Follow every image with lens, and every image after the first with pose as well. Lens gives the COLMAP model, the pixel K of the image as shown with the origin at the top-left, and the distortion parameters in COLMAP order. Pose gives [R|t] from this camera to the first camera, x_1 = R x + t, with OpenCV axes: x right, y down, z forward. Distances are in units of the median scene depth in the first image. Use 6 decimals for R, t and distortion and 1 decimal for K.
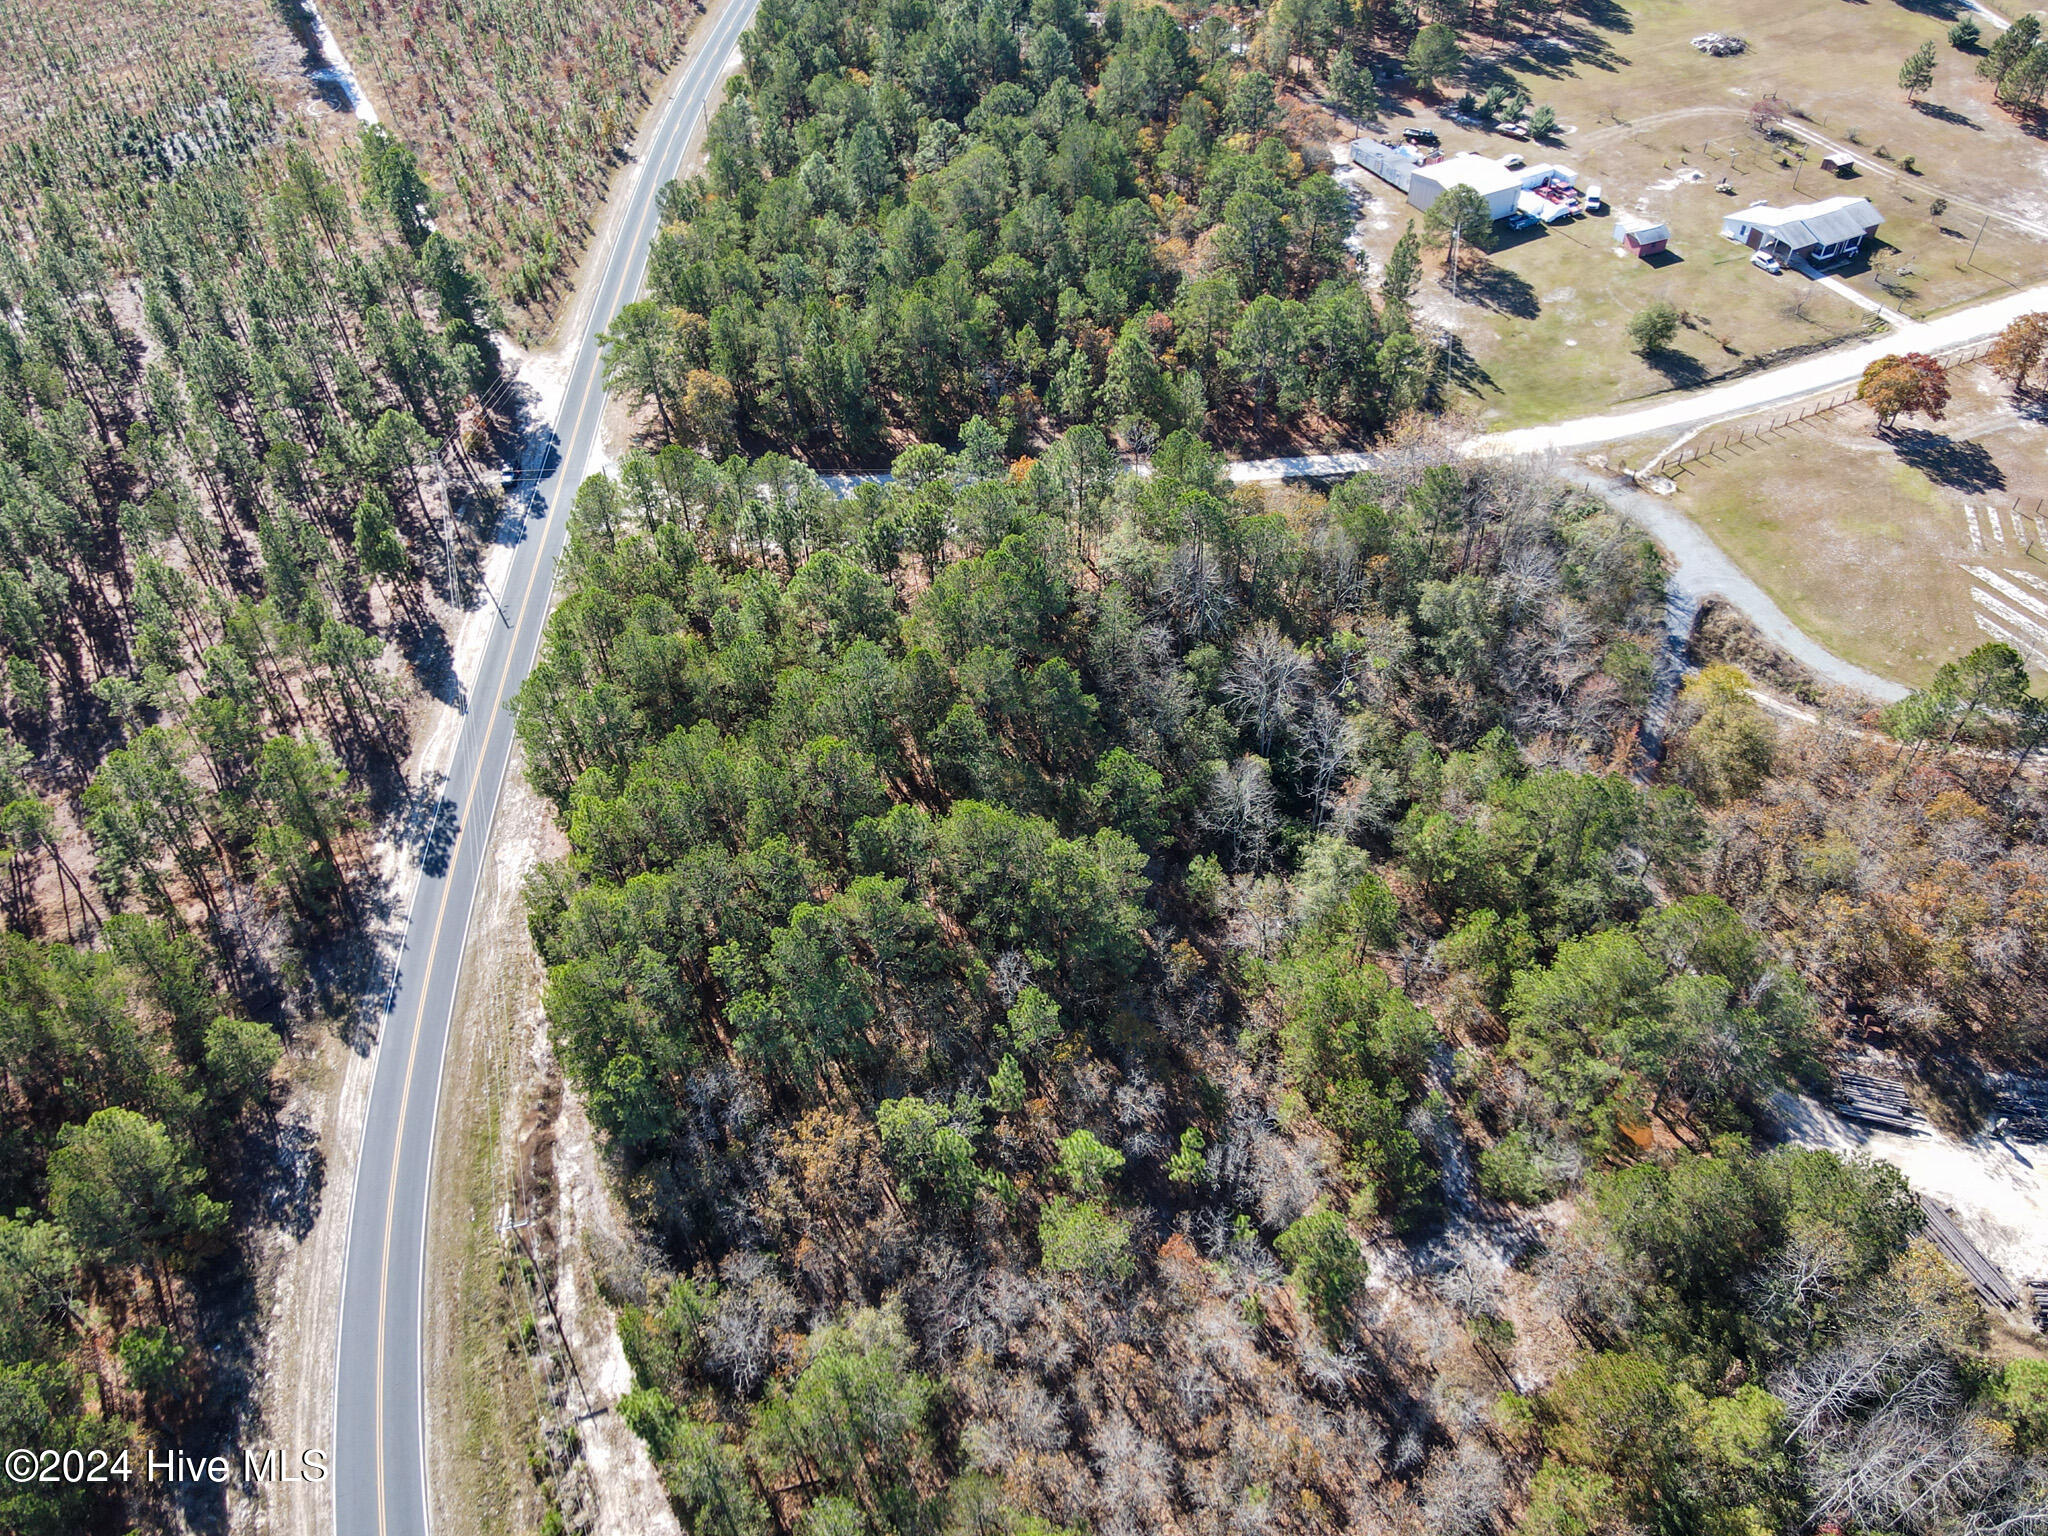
lens RADIAL K [[1500.8, 0, 1024.0], [0, 1500.8, 768.0], [0, 0, 1]] dist [0.028291, 0.002911]
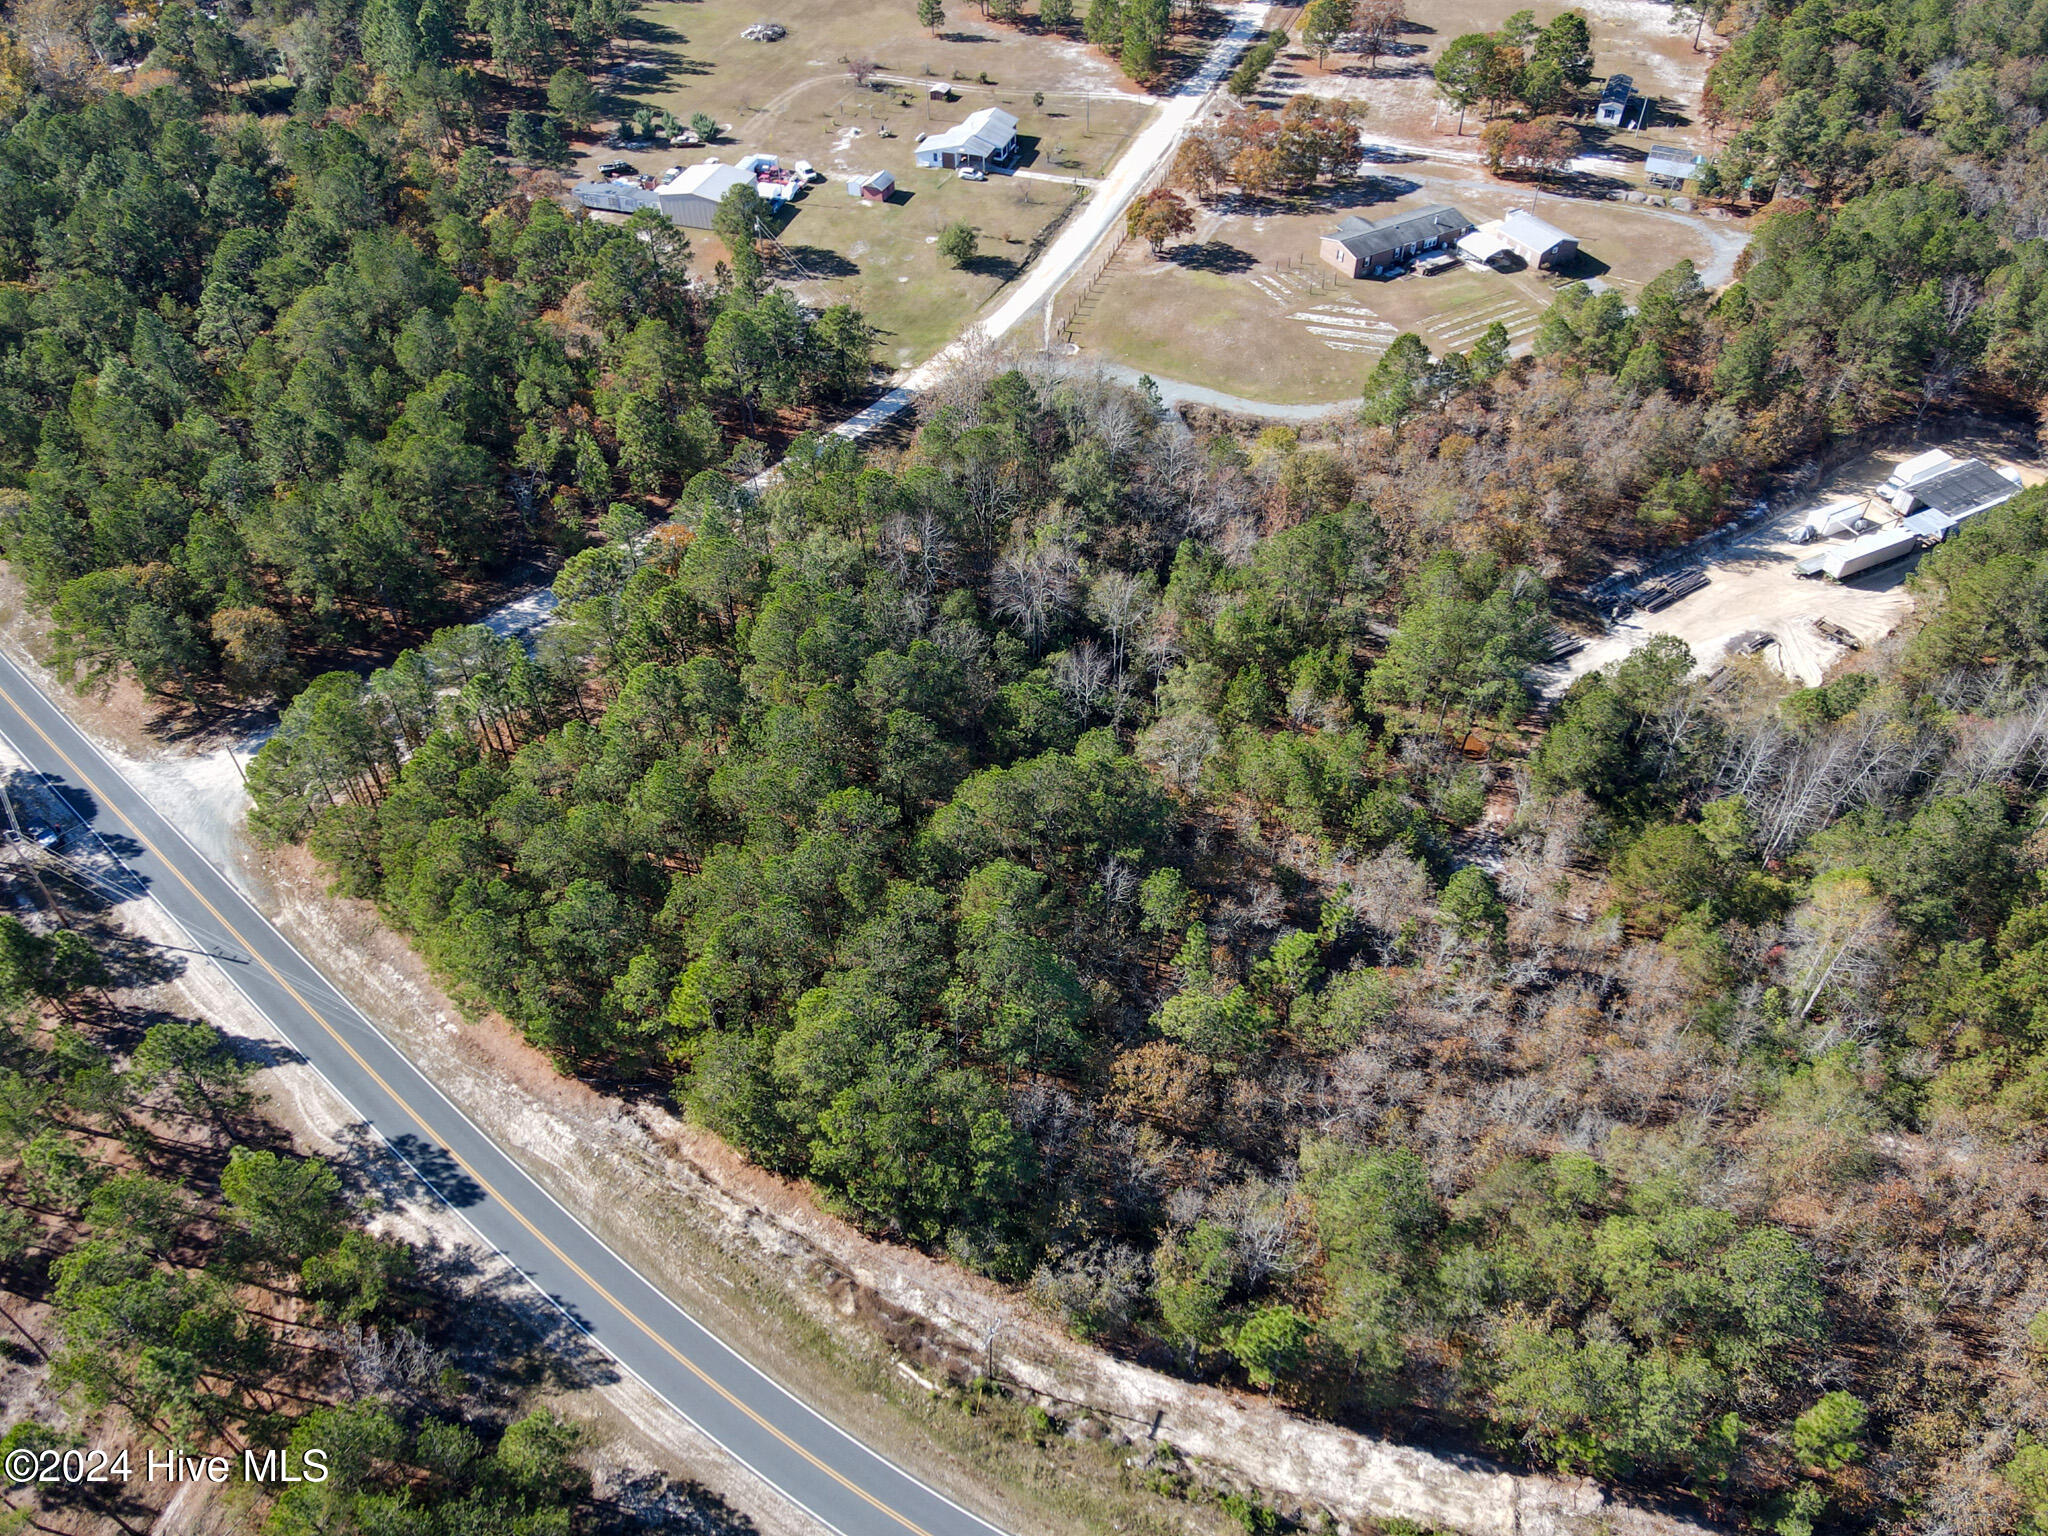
lens RADIAL K [[1500.8, 0, 1024.0], [0, 1500.8, 768.0], [0, 0, 1]] dist [0.028291, 0.002911]
pose [[0.700334, -0.485525, 0.523257, -0.473947], [0.504837, 0.855140, 0.117795, -0.075669], [-0.504650, 0.181663, 0.843994, 0.089144]]
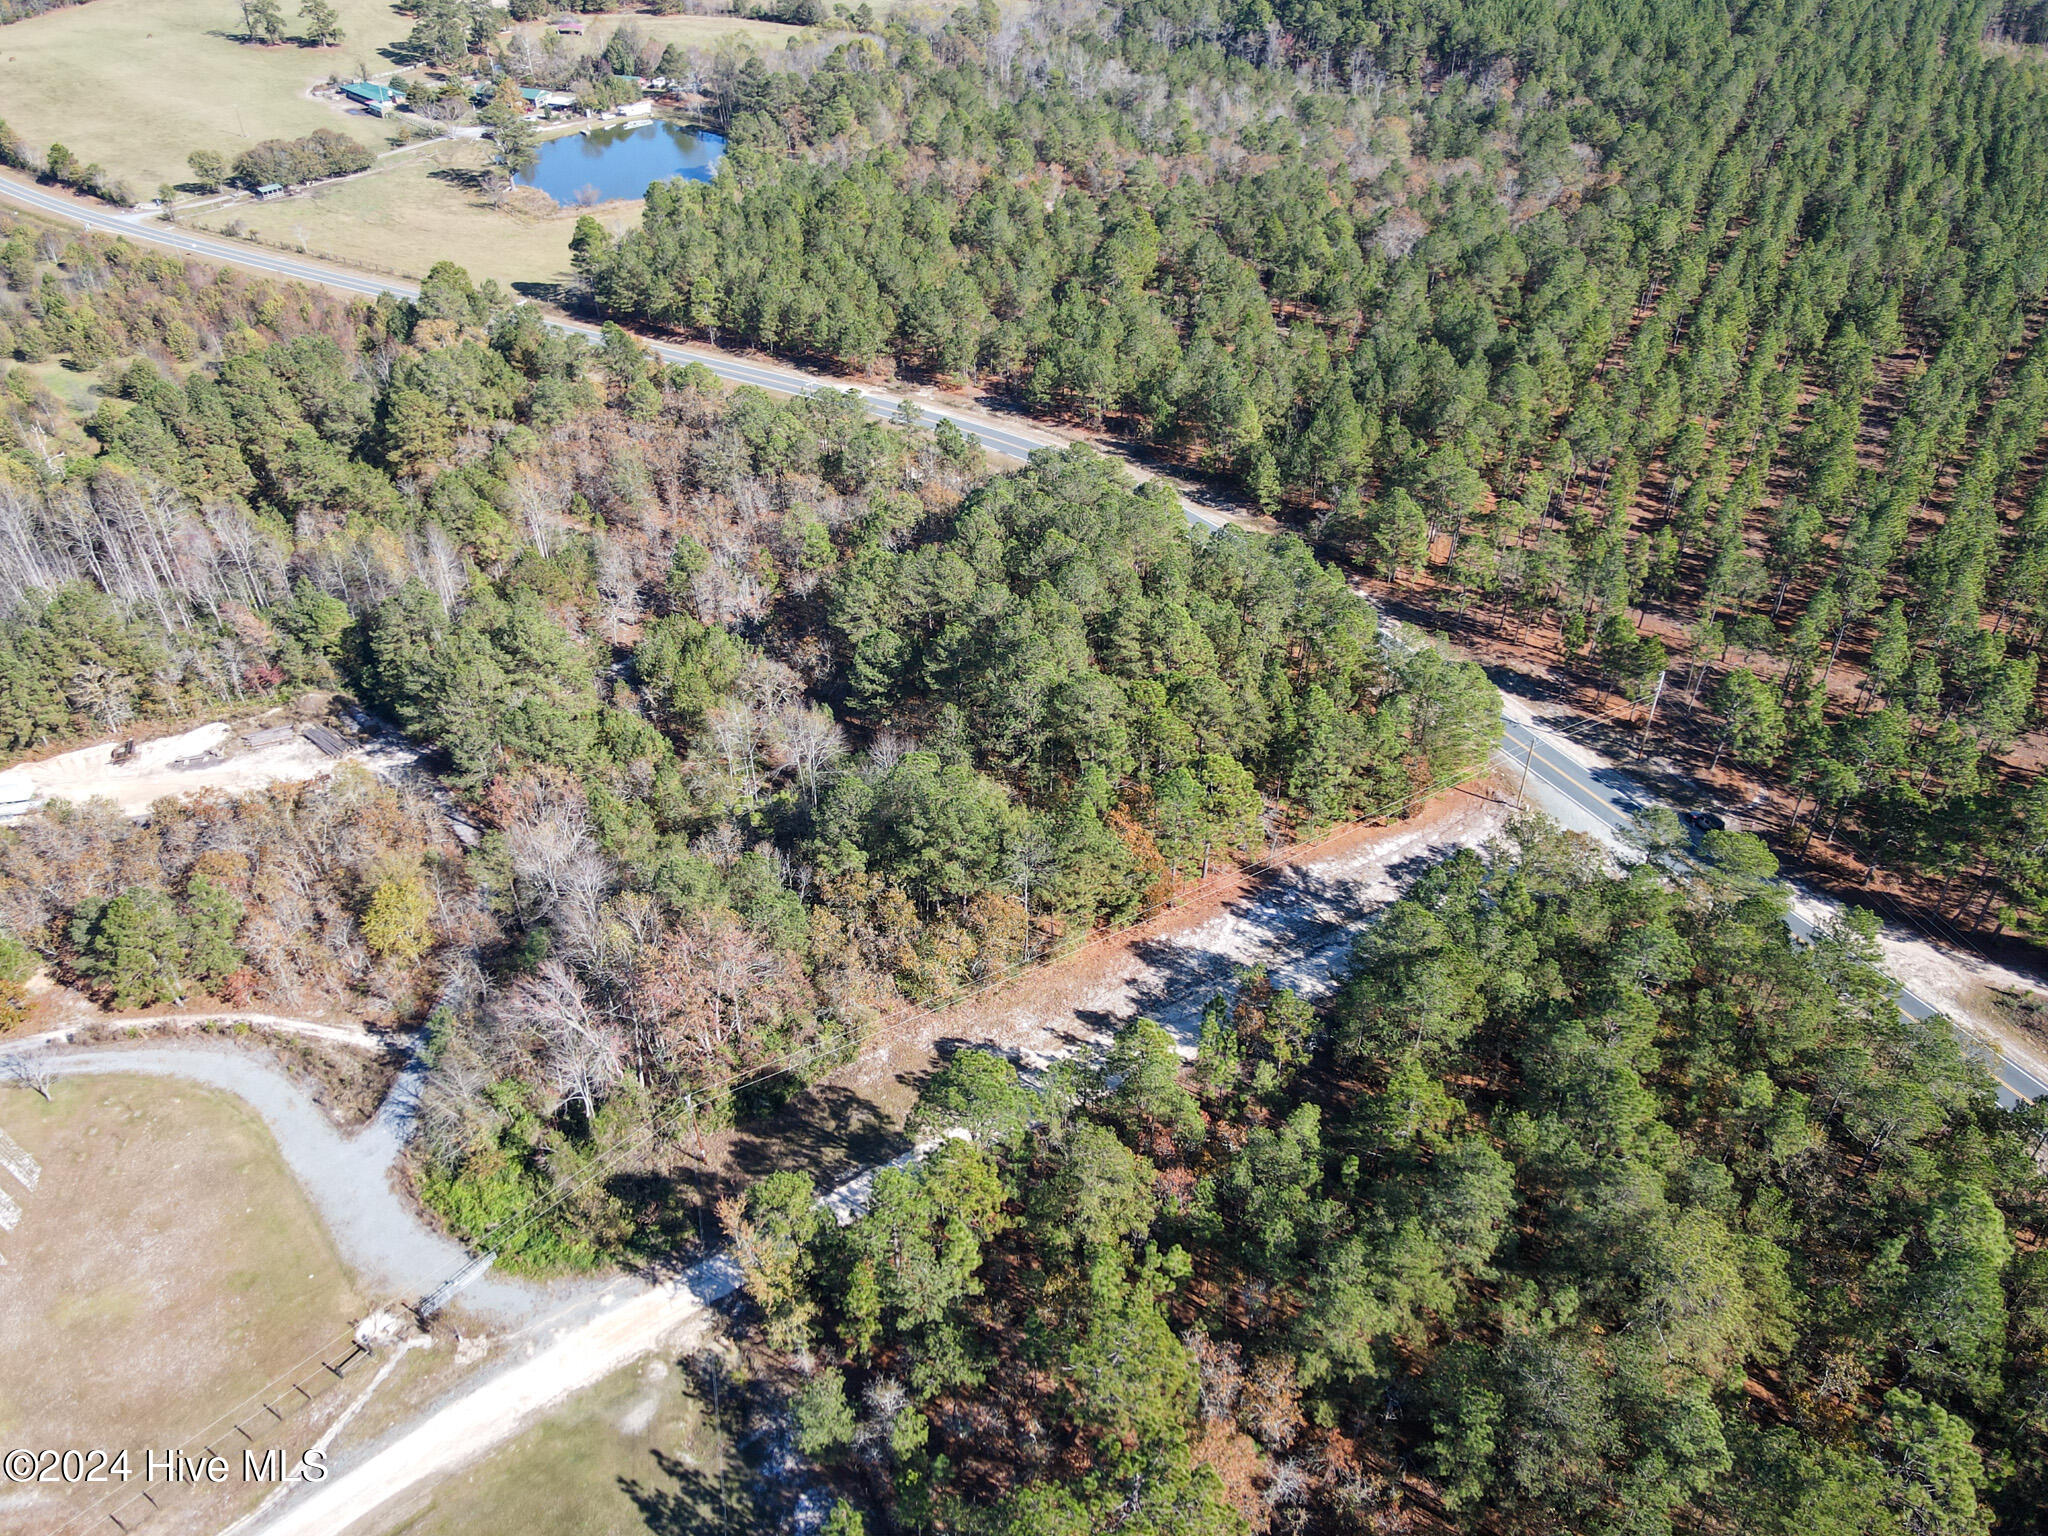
lens RADIAL K [[1452.3, 0, 1024.0], [0, 1452.3, 768.0], [0, 0, 1]] dist [0.004941, -0.000520]
pose [[-0.895074, 0.296384, -0.333164, 0.378582], [-0.291684, 0.175979, 0.940187, -1.119145], [0.337287, 0.938716, -0.071064, 1.117165]]
